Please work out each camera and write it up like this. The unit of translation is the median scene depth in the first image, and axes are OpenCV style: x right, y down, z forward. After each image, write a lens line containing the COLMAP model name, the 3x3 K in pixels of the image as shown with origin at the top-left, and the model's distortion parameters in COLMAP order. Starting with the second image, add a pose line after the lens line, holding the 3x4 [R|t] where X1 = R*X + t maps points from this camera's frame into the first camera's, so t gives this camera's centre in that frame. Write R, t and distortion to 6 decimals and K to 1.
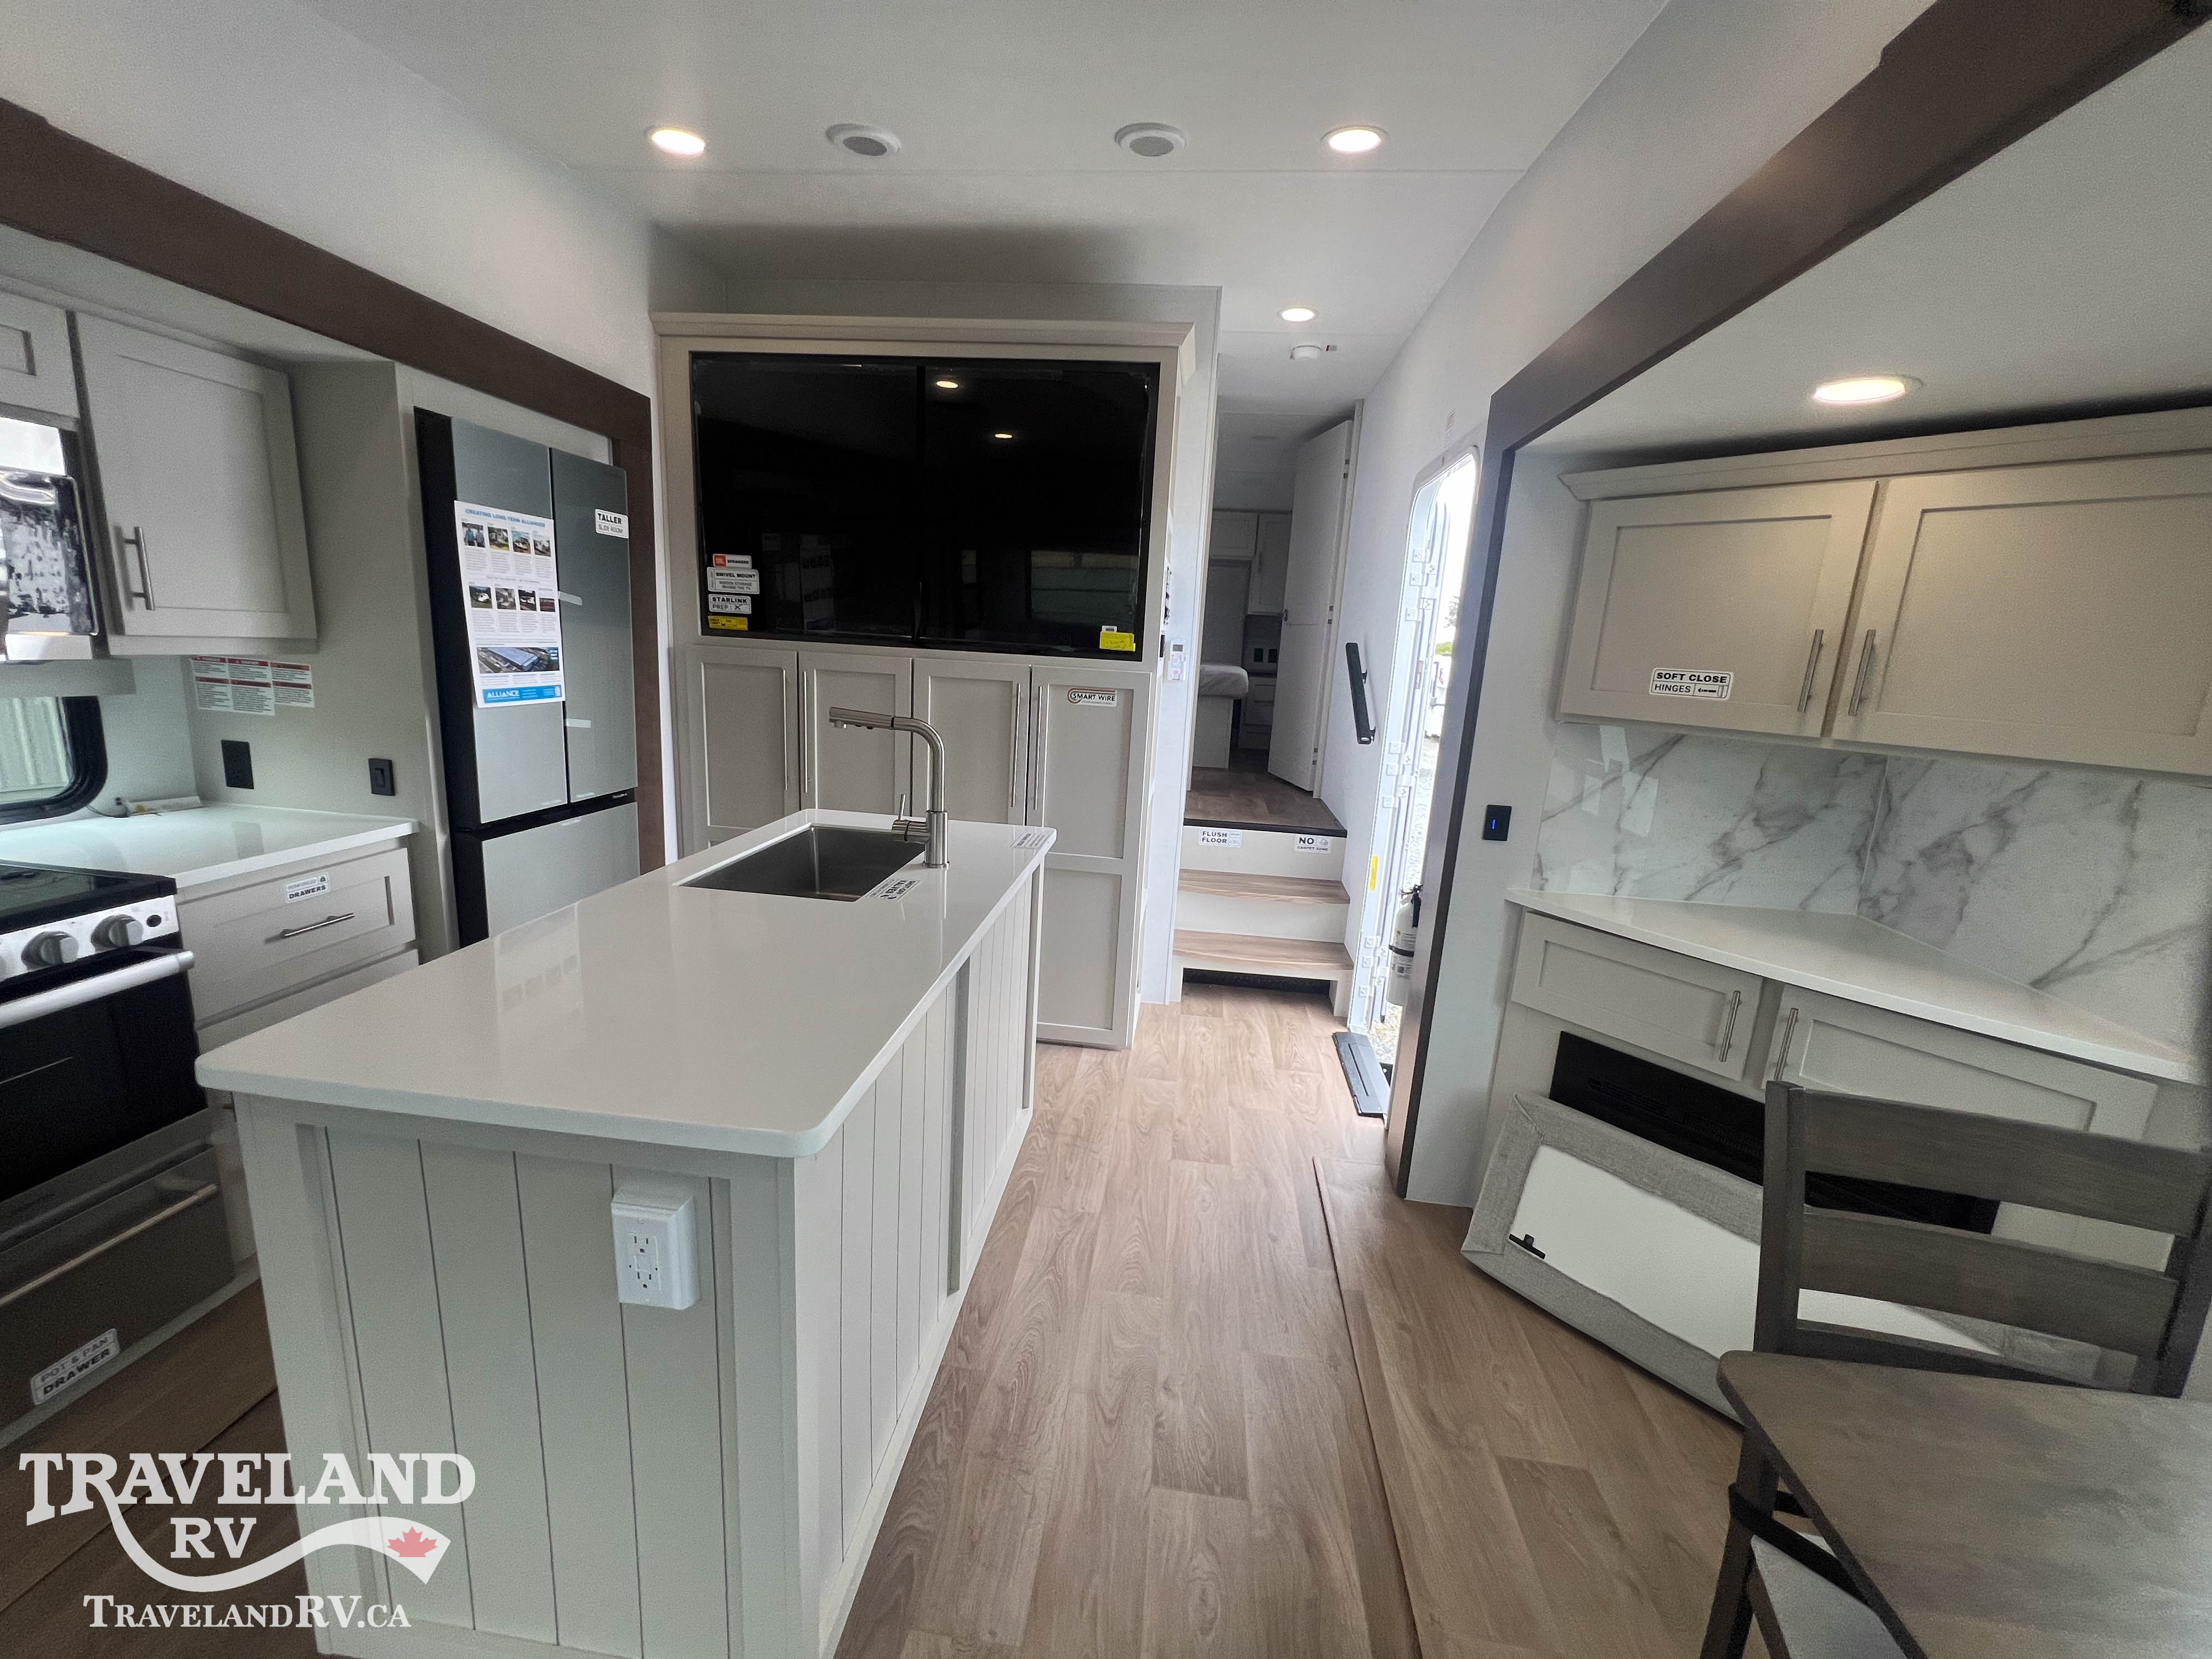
lens RADIAL K [[890.3, 0, 1098.7], [0, 890.3, 833.9], [0, 0, 1]] dist [0.001066, -0.001029]
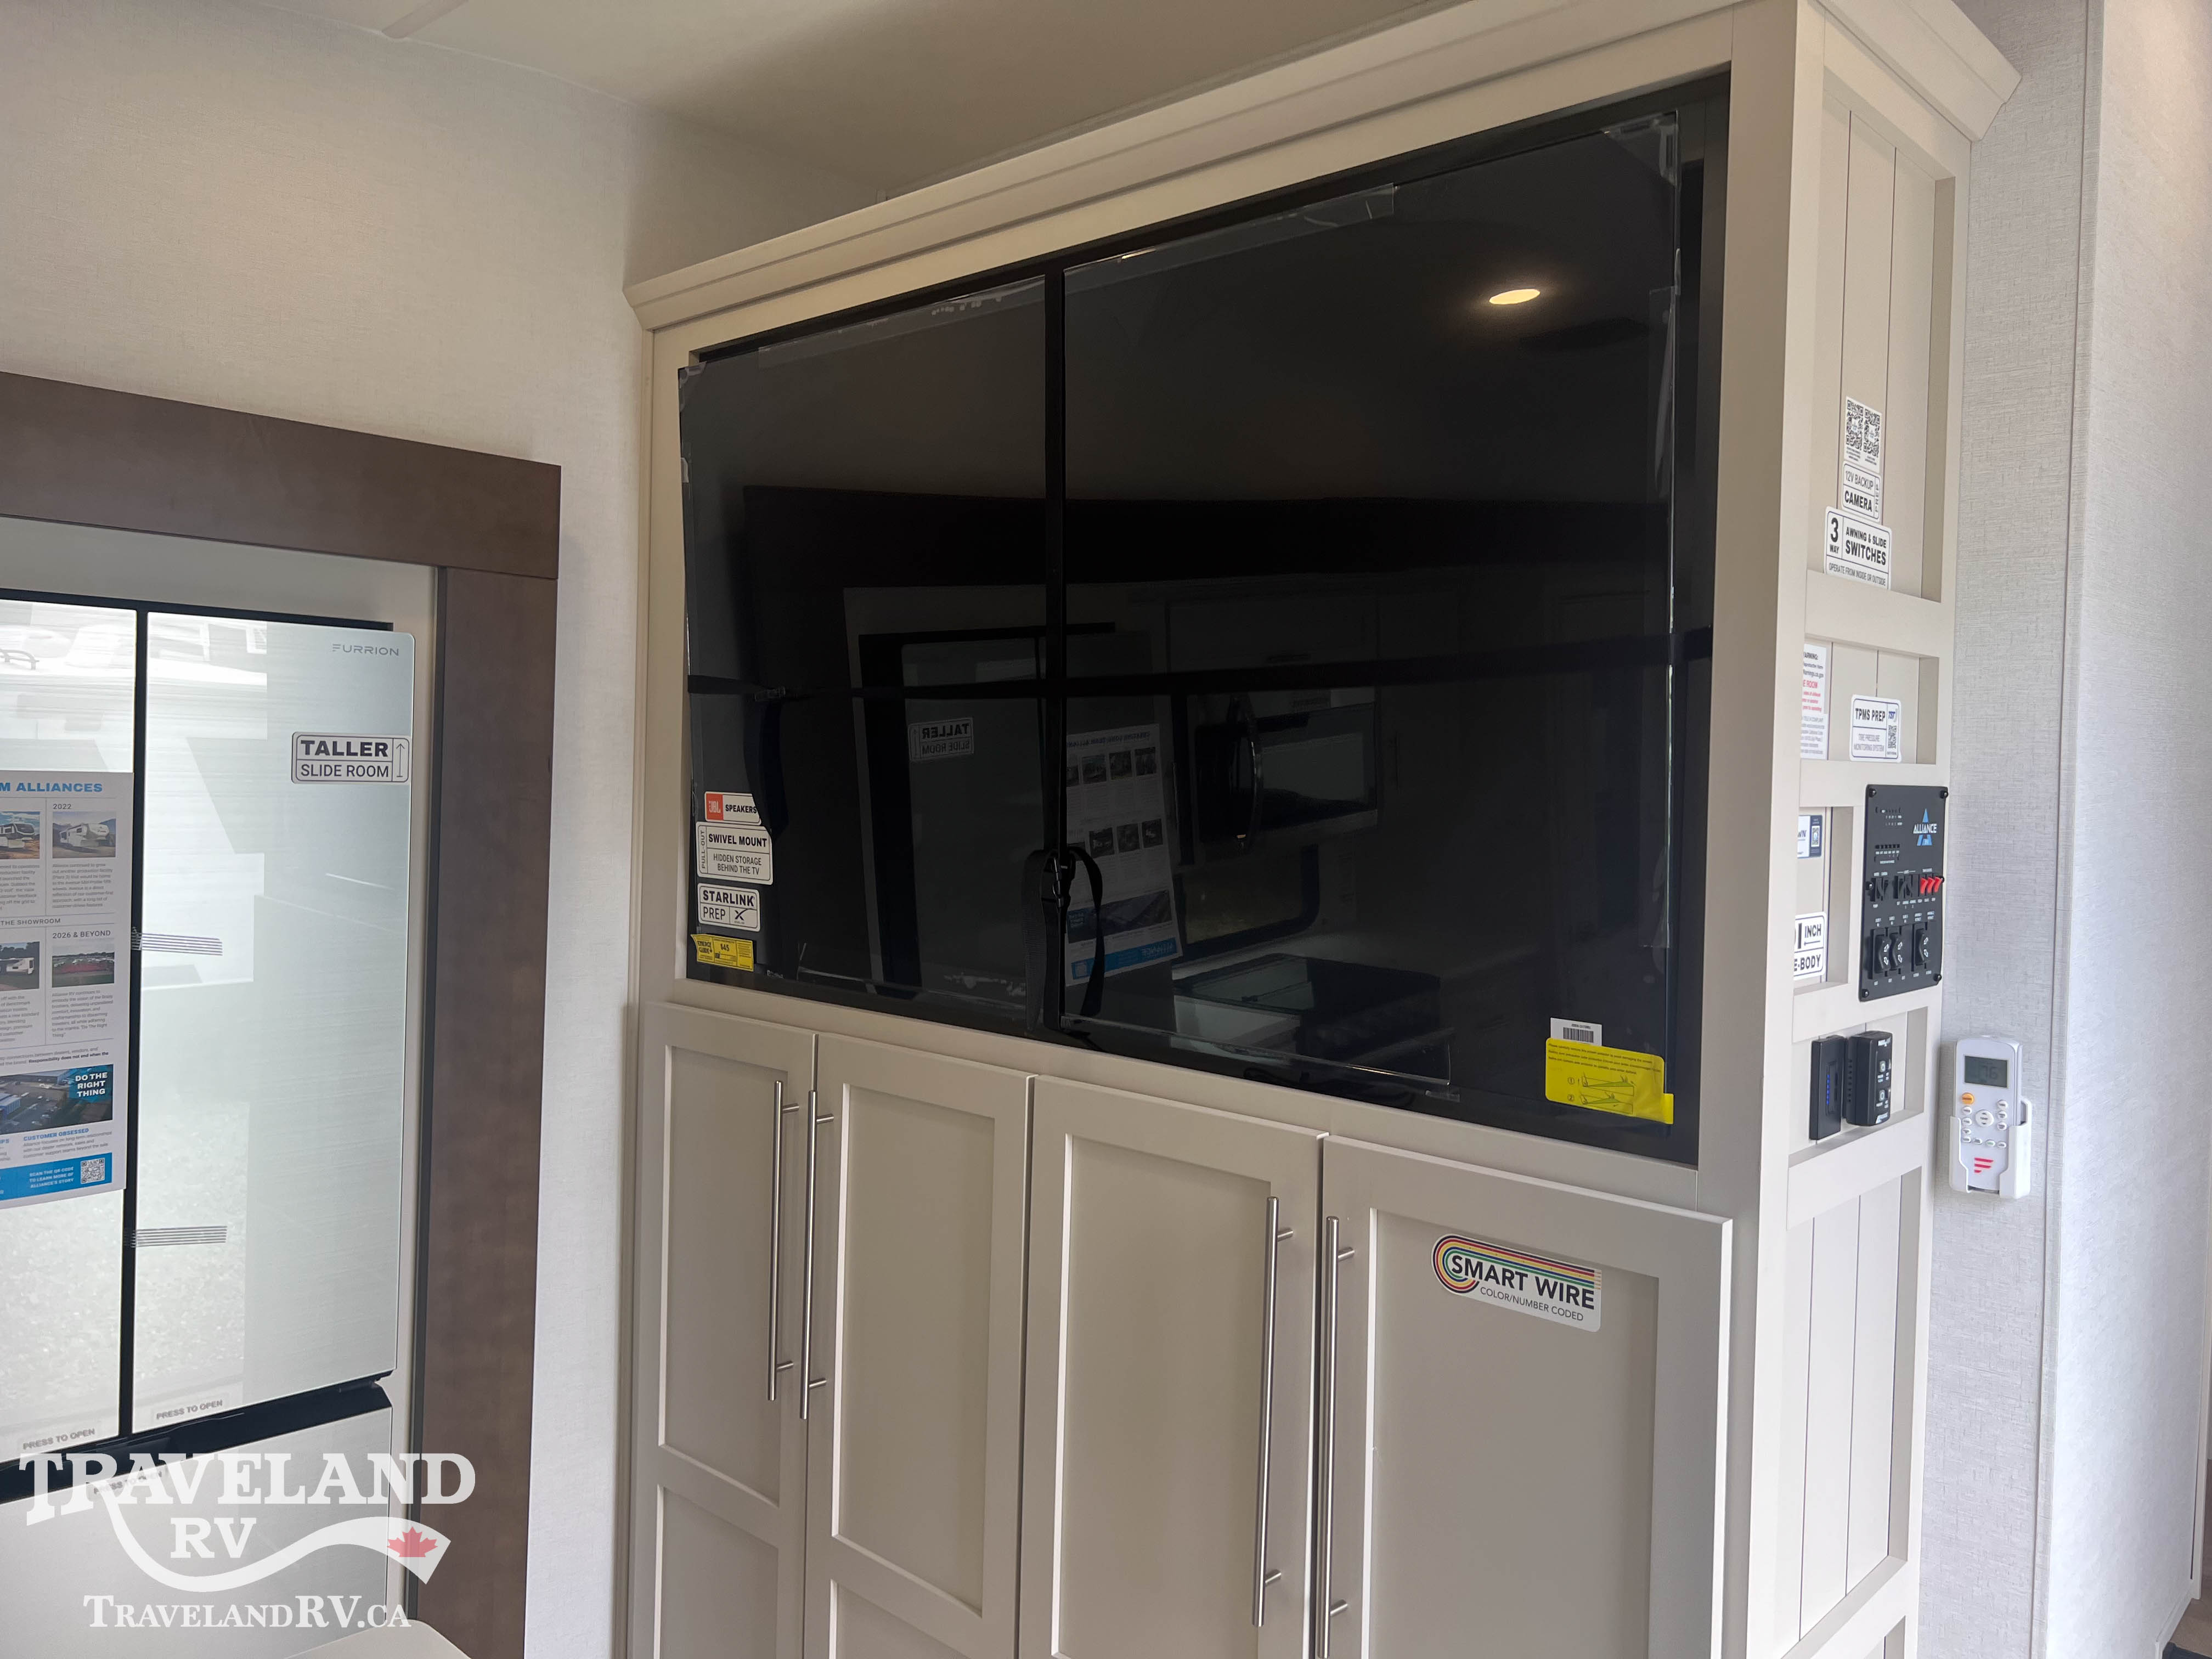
lens RADIAL K [[1660.5, 0, 1122.5], [0, 1660.5, 811.1], [0, 0, 1]] dist [0.054594, -0.065373]
pose [[0.806597, -0.022313, -0.590681, 0.271591], [-0.106109, 0.977589, -0.181825, -0.259368], [0.581500, 0.209336, 0.786153, 0.703292]]
